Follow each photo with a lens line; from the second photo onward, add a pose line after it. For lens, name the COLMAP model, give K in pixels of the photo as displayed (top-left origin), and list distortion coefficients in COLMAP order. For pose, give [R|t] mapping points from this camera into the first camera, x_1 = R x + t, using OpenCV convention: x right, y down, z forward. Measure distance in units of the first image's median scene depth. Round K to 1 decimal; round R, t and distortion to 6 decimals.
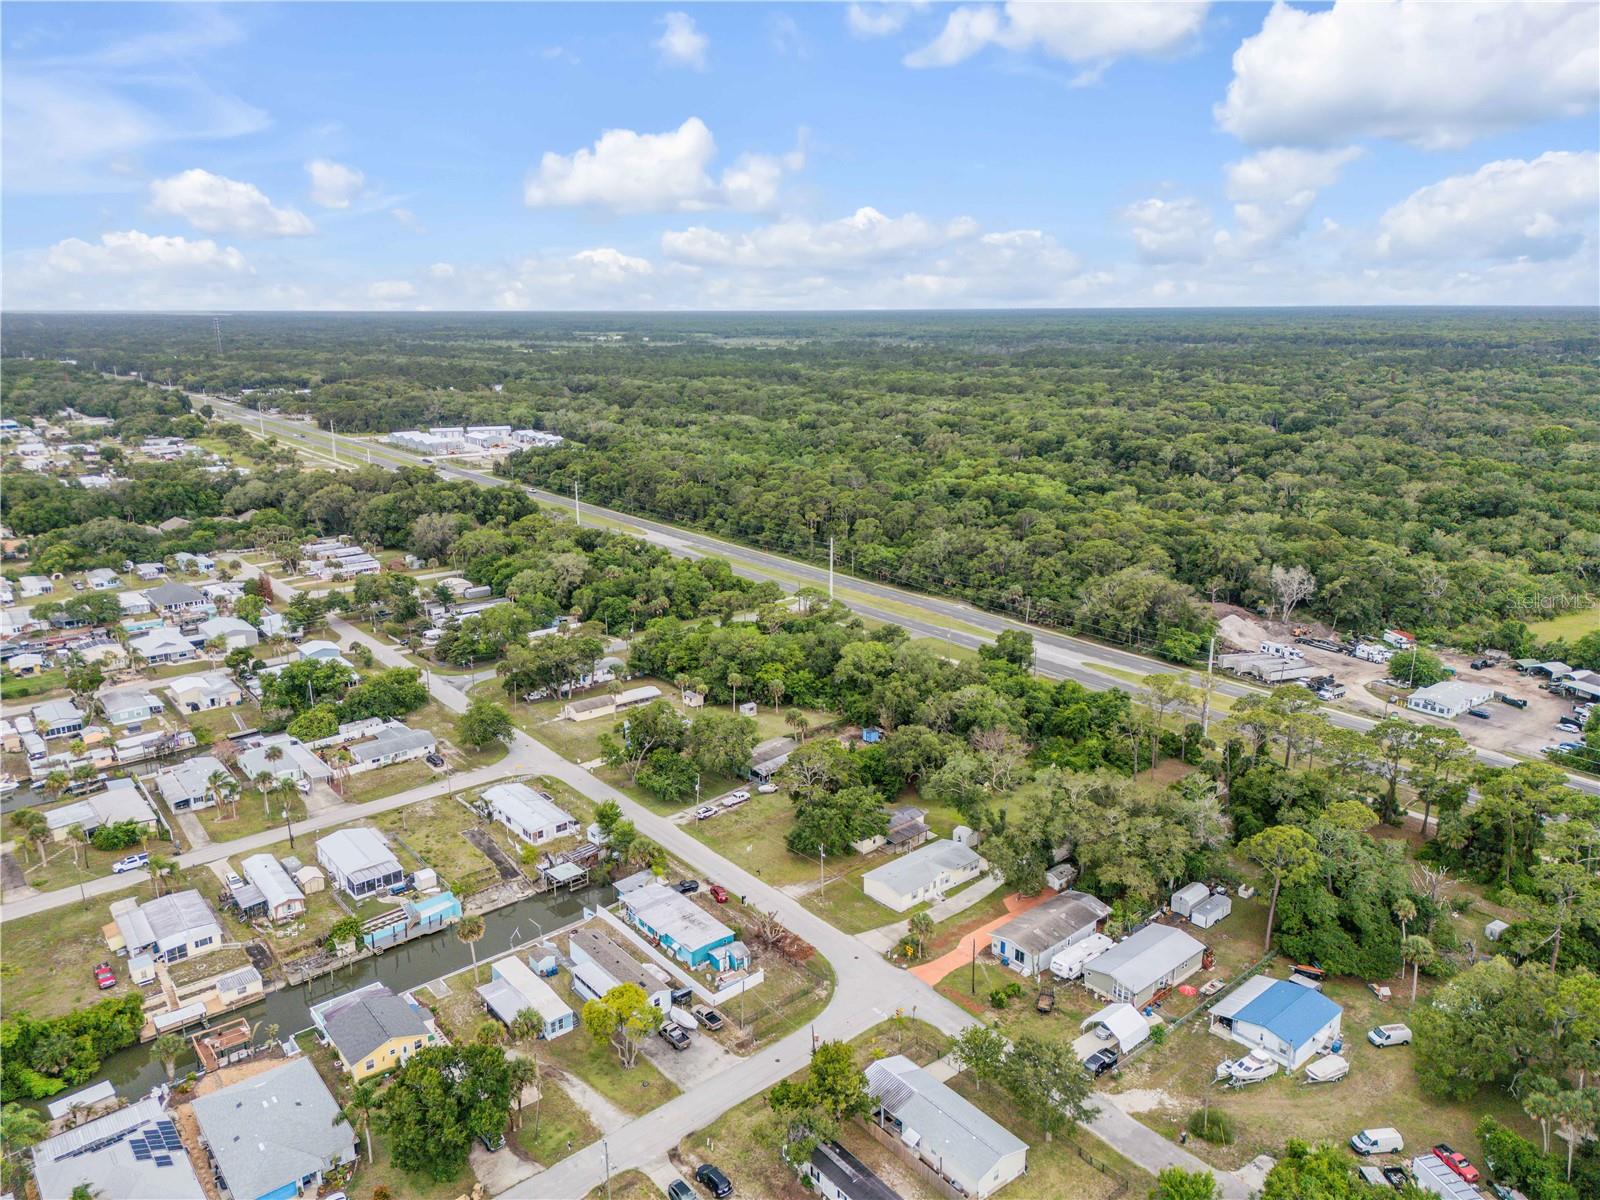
lens RADIAL K [[1117.2, 0, 798.9], [0, 1117.2, 602.9], [0, 0, 1]] dist [0.096620, -0.103285]
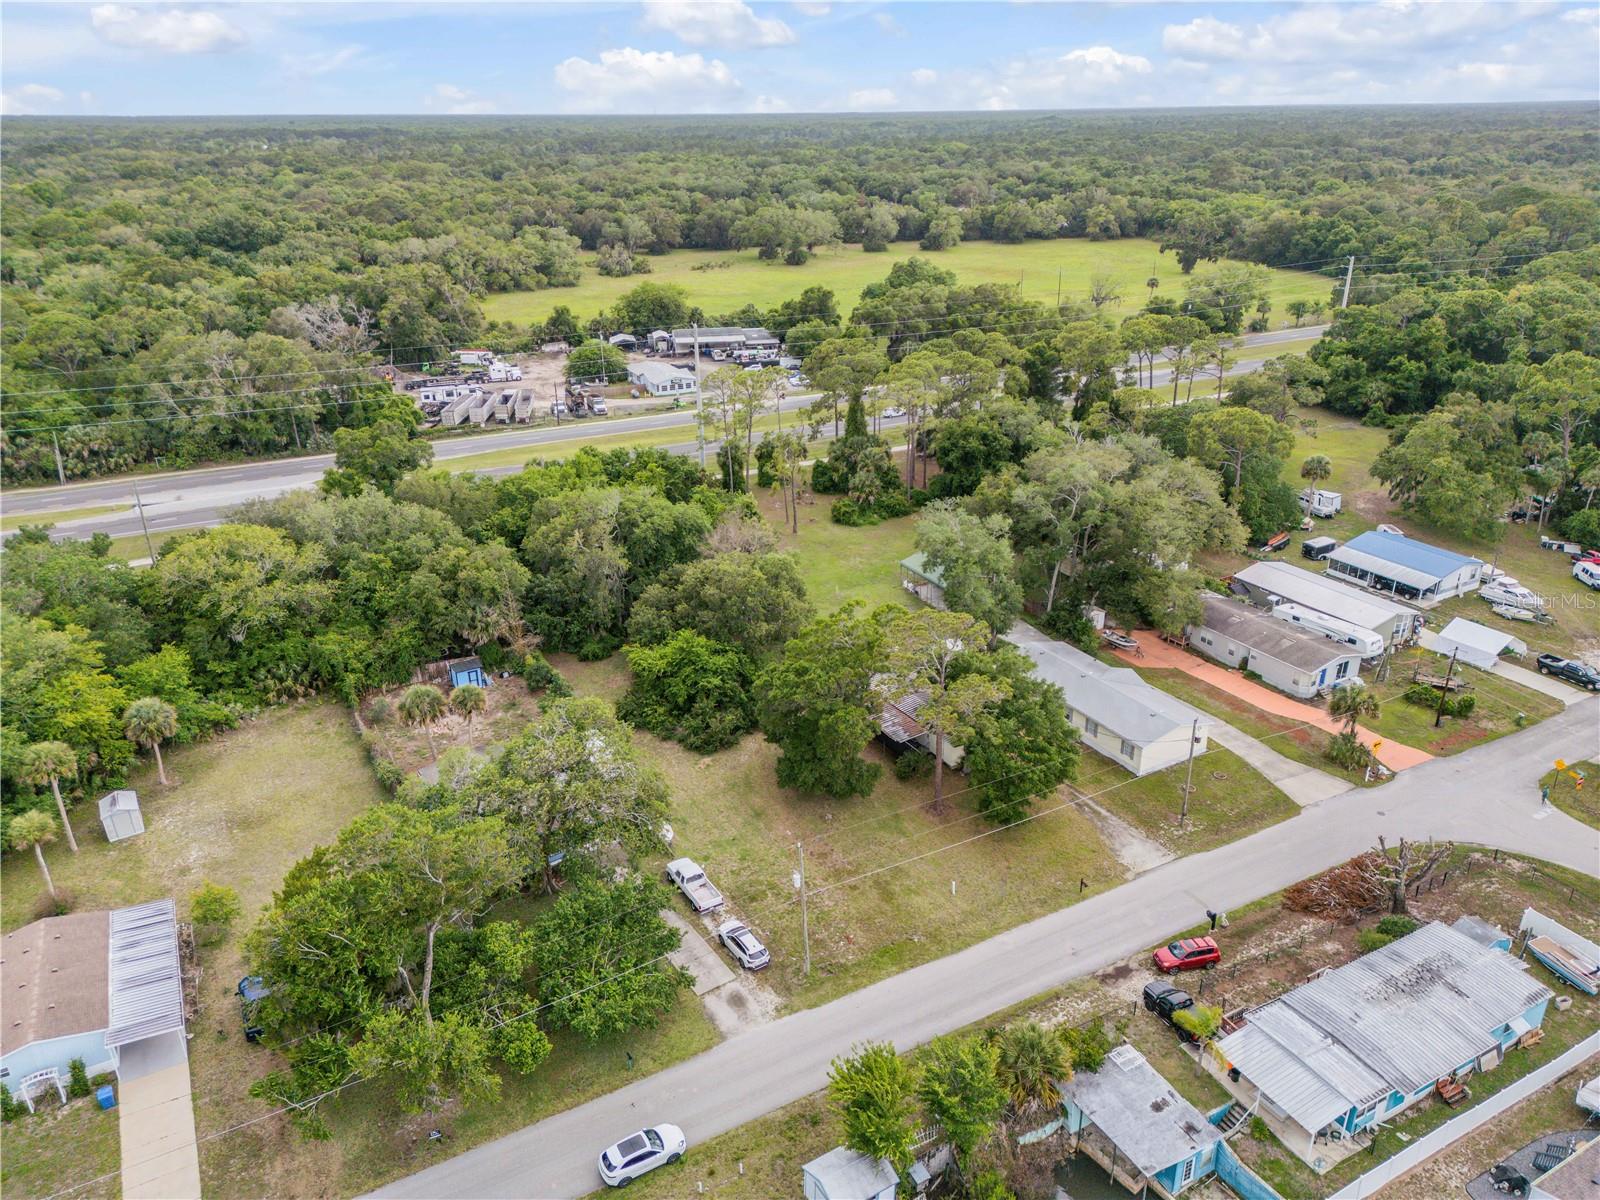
lens RADIAL K [[1119.2, 0, 799.4], [0, 1119.2, 604.0], [0, 0, 1]] dist [0.081475, -0.079787]
pose [[0.188610, -0.389752, 0.901399, -0.293251], [0.258498, 0.905208, 0.337310, -0.027296], [-0.947420, 0.169389, 0.271481, 0.685331]]
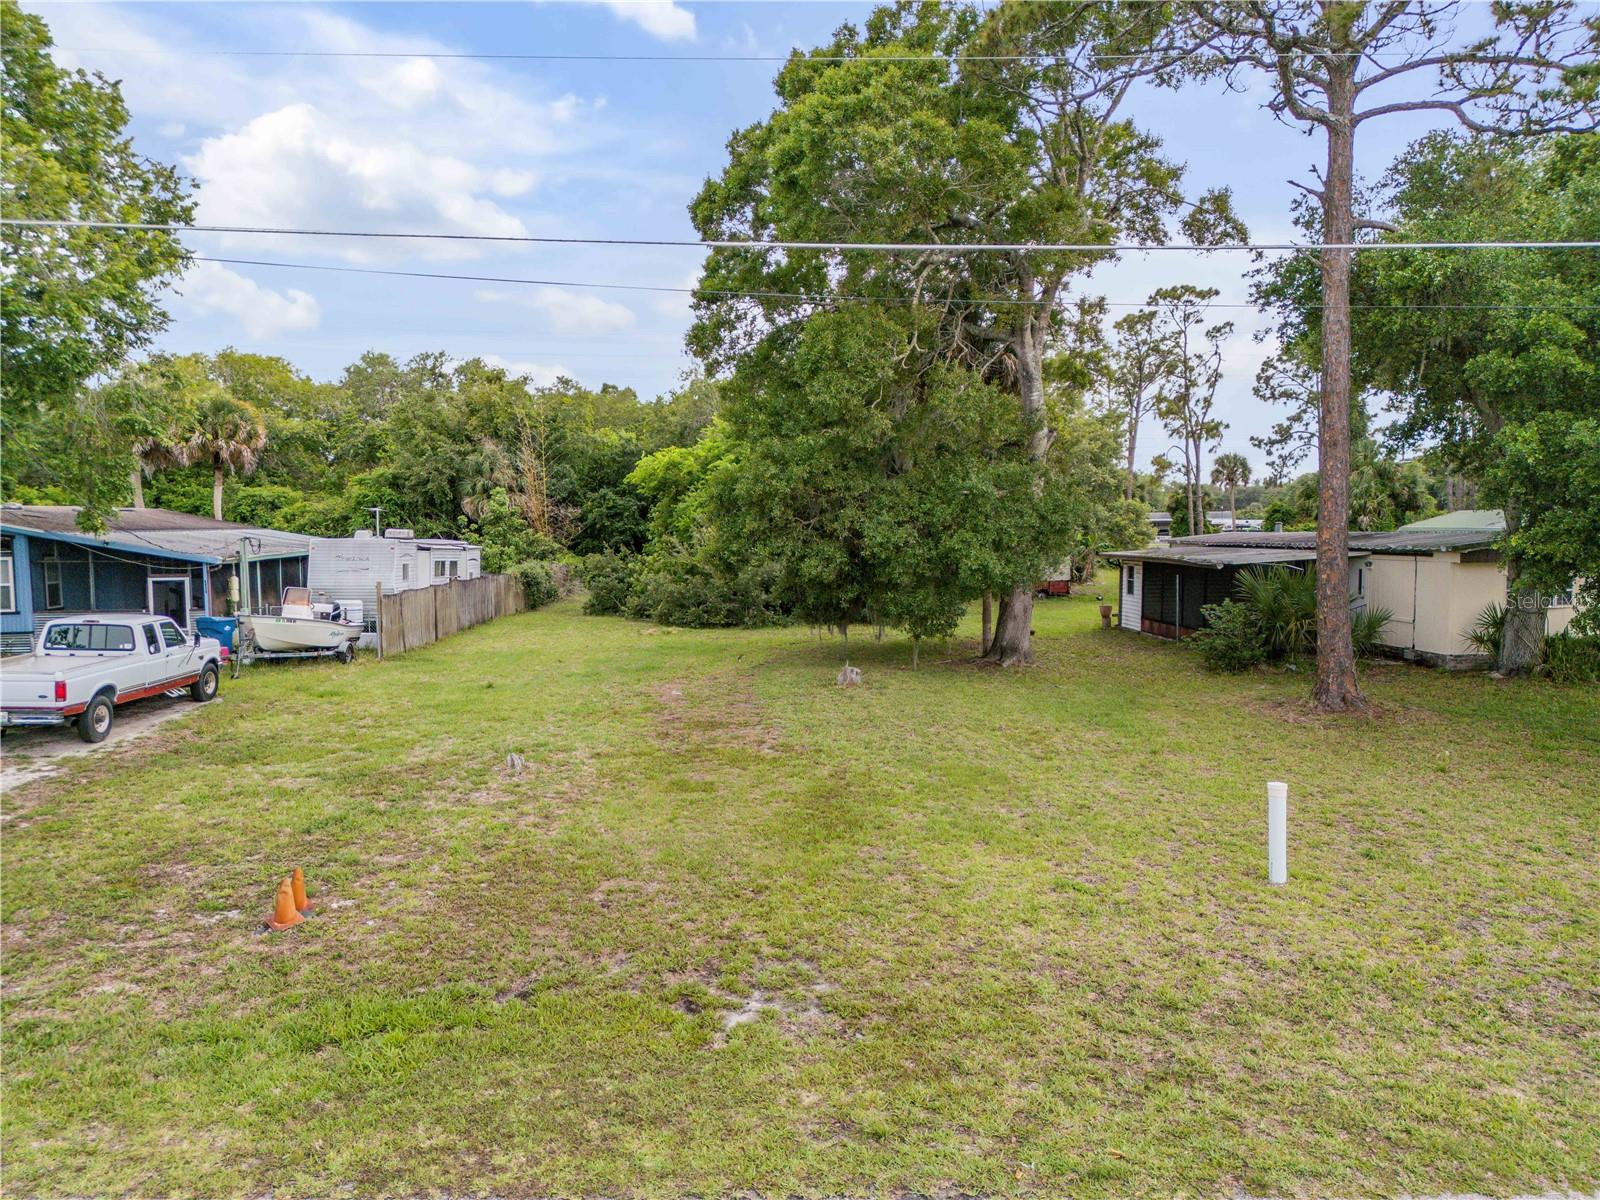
lens RADIAL K [[1119.2, 0, 799.4], [0, 1119.2, 604.0], [0, 0, 1]] dist [0.081475, -0.079787]
pose [[0.622508, -0.056716, 0.780555, -0.075684], [0.205003, 0.974362, -0.092696, 0.154125], [-0.755286, 0.217721, 0.618175, 0.728924]]
